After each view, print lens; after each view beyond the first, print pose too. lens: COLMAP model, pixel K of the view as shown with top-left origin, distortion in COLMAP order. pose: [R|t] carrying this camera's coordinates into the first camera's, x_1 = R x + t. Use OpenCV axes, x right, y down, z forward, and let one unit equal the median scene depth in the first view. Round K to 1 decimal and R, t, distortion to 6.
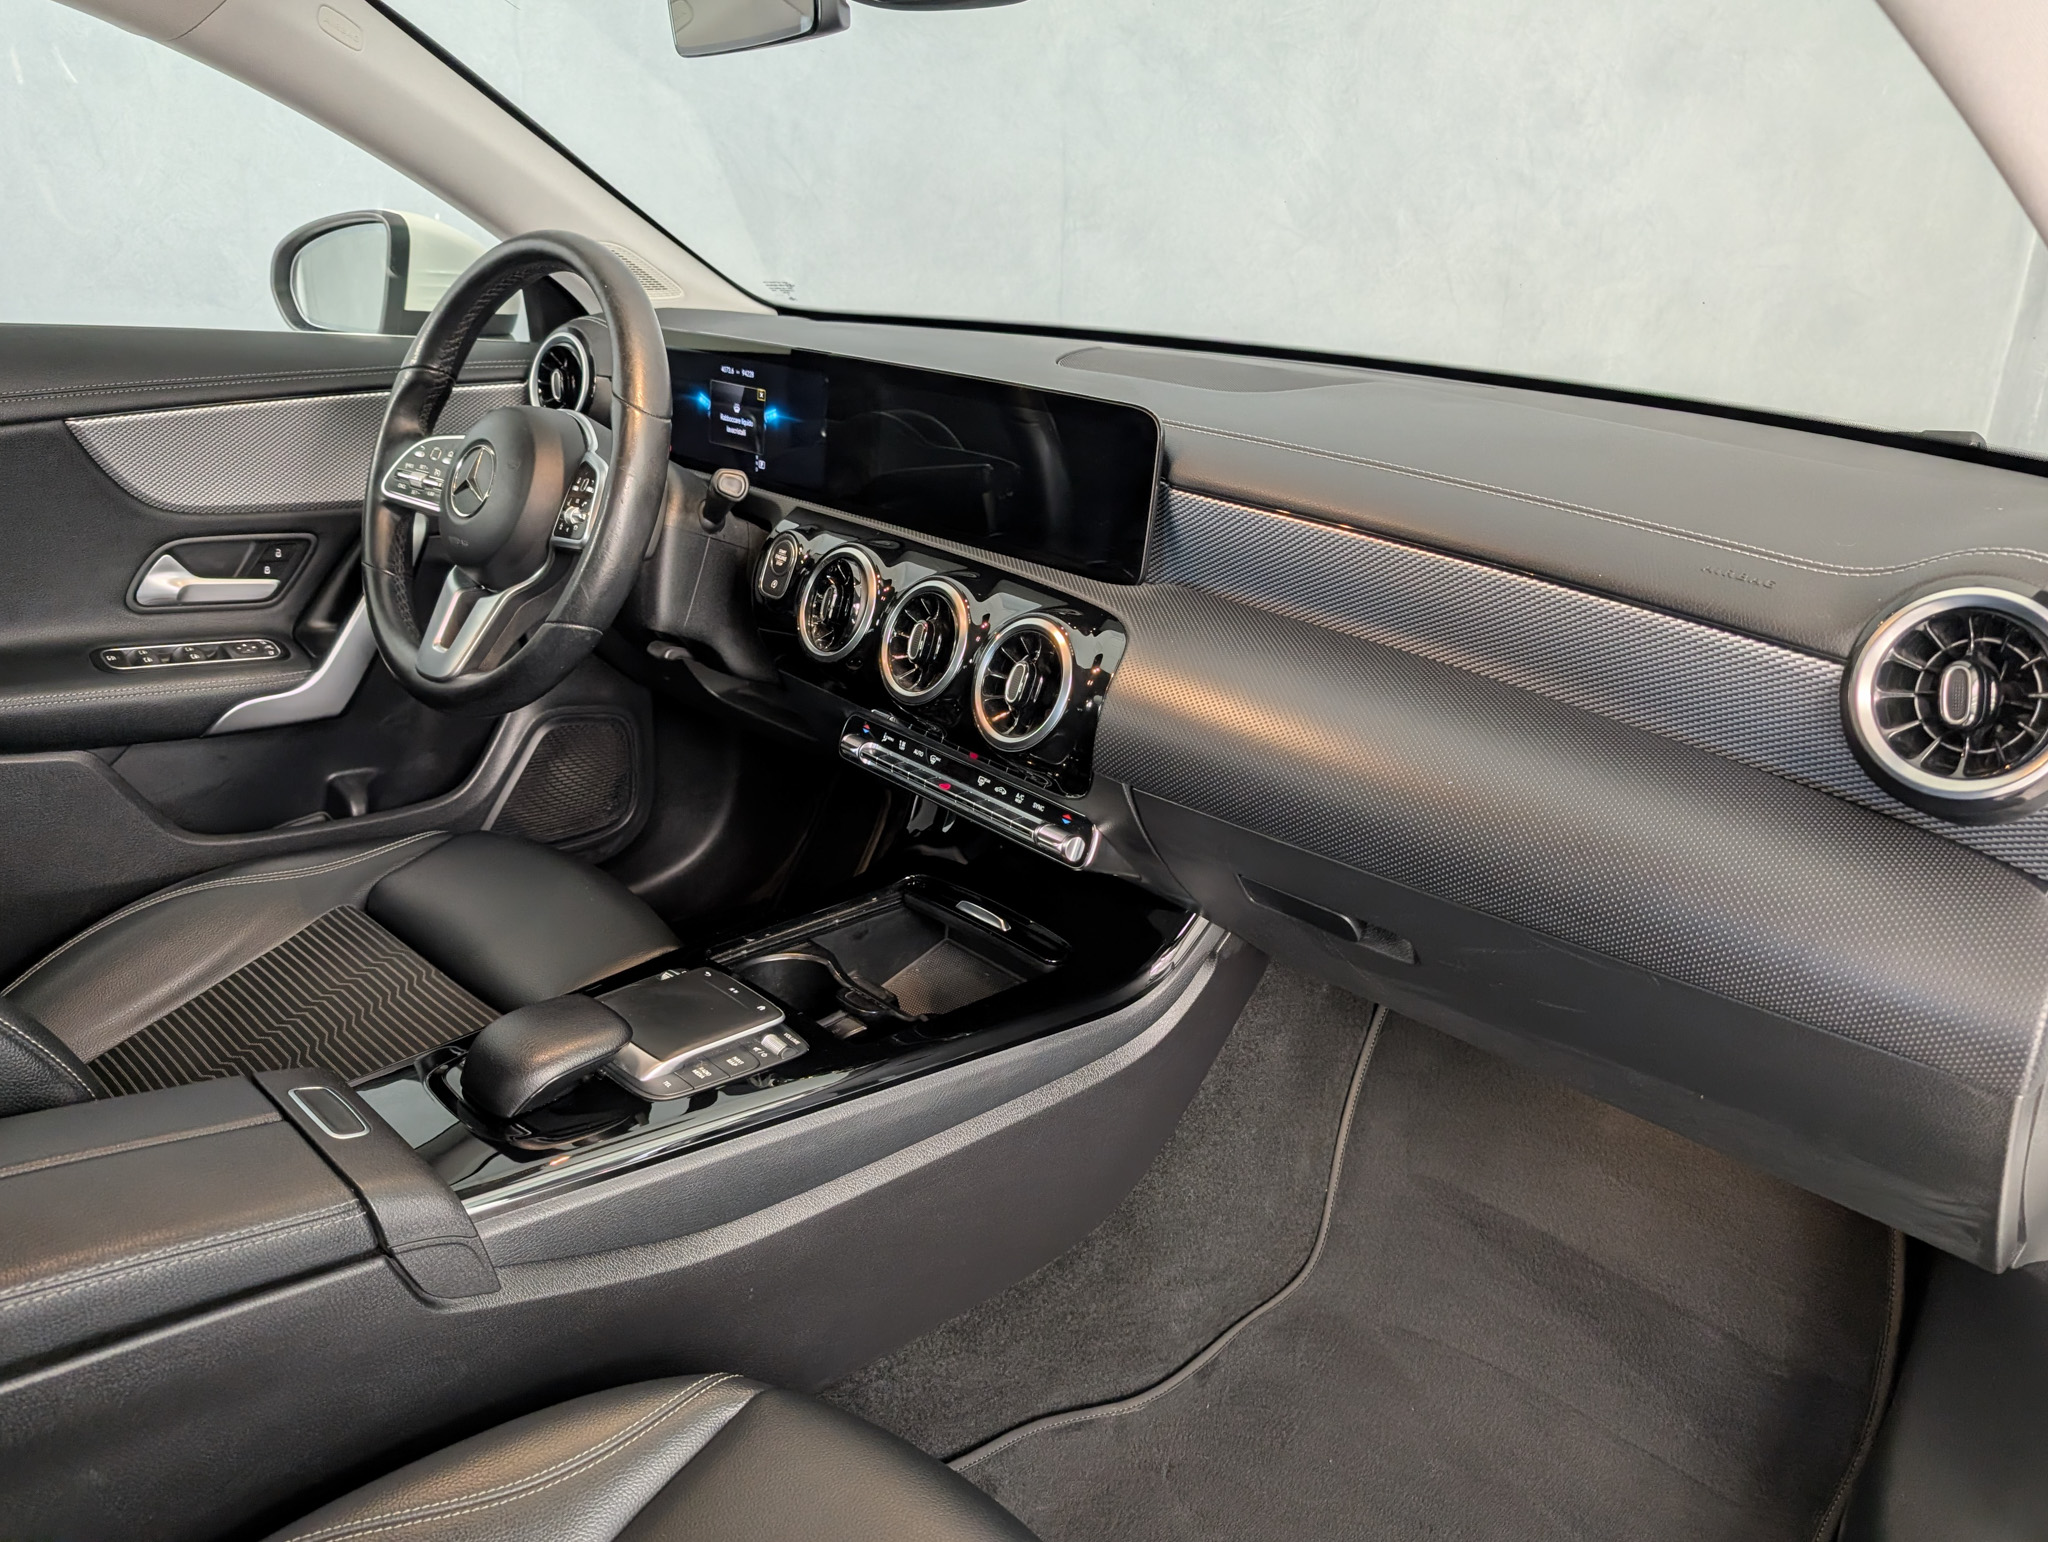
lens RADIAL K [[1492.5, 0, 1031.3], [0, 1492.5, 779.1], [0, 0, 1]] dist [0.001899, 0.002416]
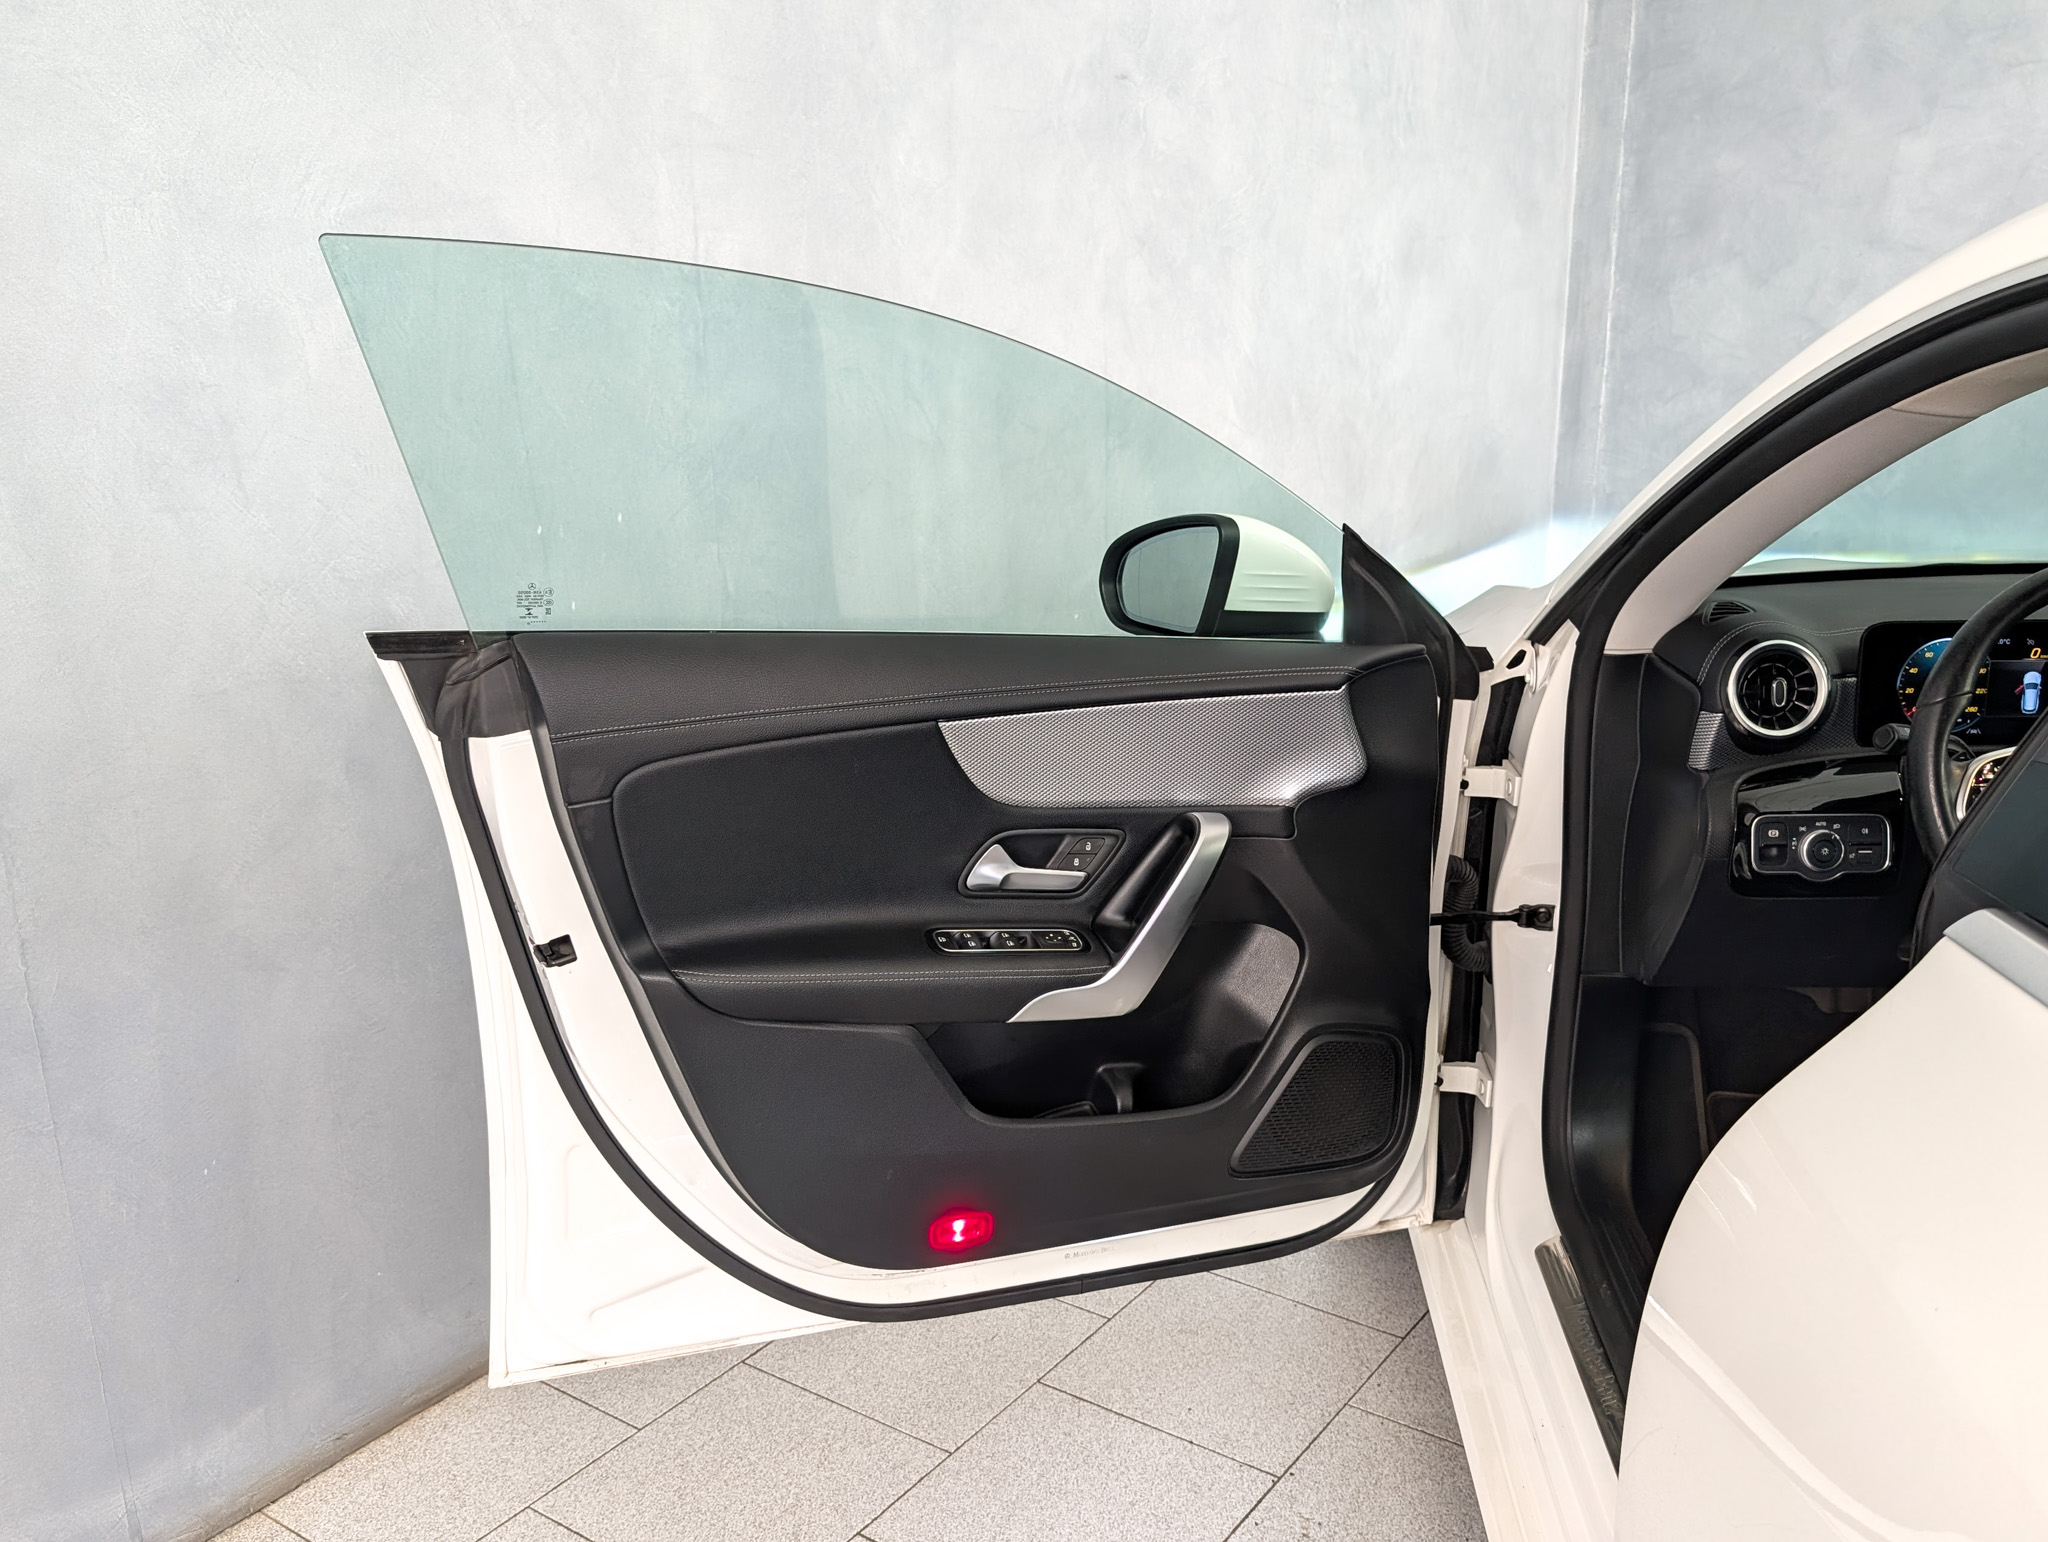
lens RADIAL K [[1823.2, 0, 1021.1], [0, 1823.2, 820.6], [0, 0, 1]] dist [-0.021689, -0.007780]
pose [[0.766137, -0.215034, 0.605635, -0.803436], [0.270125, 0.962825, 0.000145, -0.176938], [-0.583152, 0.163486, 0.795742, 0.198562]]
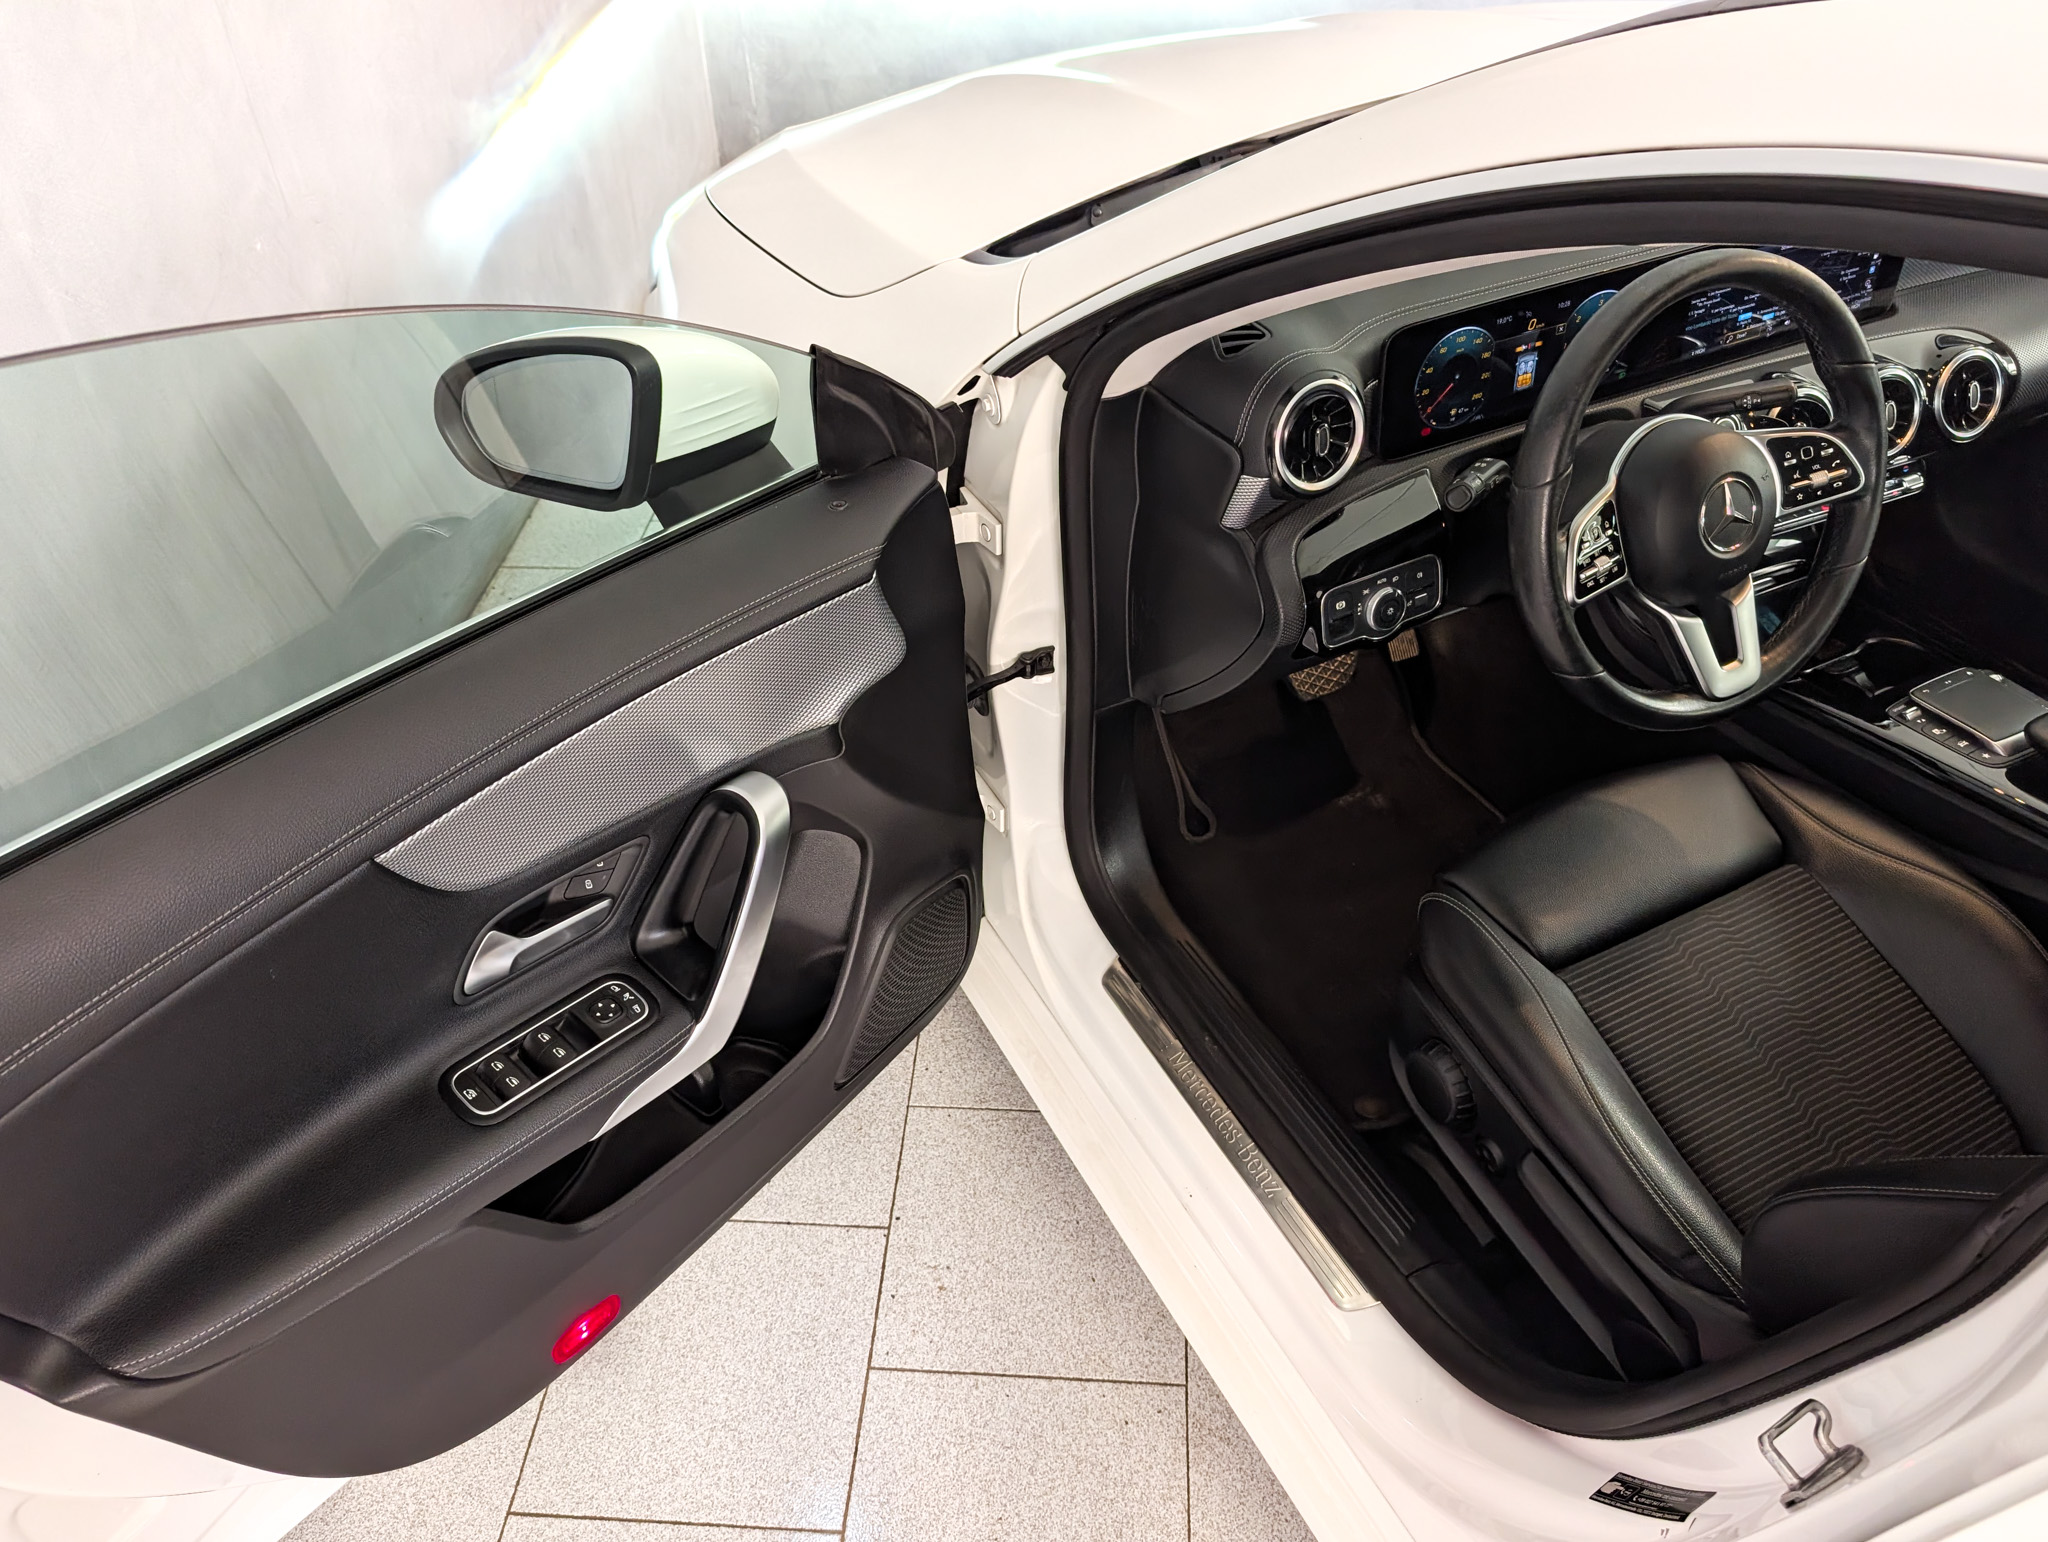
lens RADIAL K [[1528.6, 0, 1025.2], [0, 1528.6, 757.4], [0, 0, 1]] dist [0.019010, -0.005403]
pose [[0.313077, -0.640910, 0.700868, -0.617330], [0.378557, 0.761024, 0.526818, -0.365423], [-0.871021, 0.100384, 0.480880, 0.415592]]
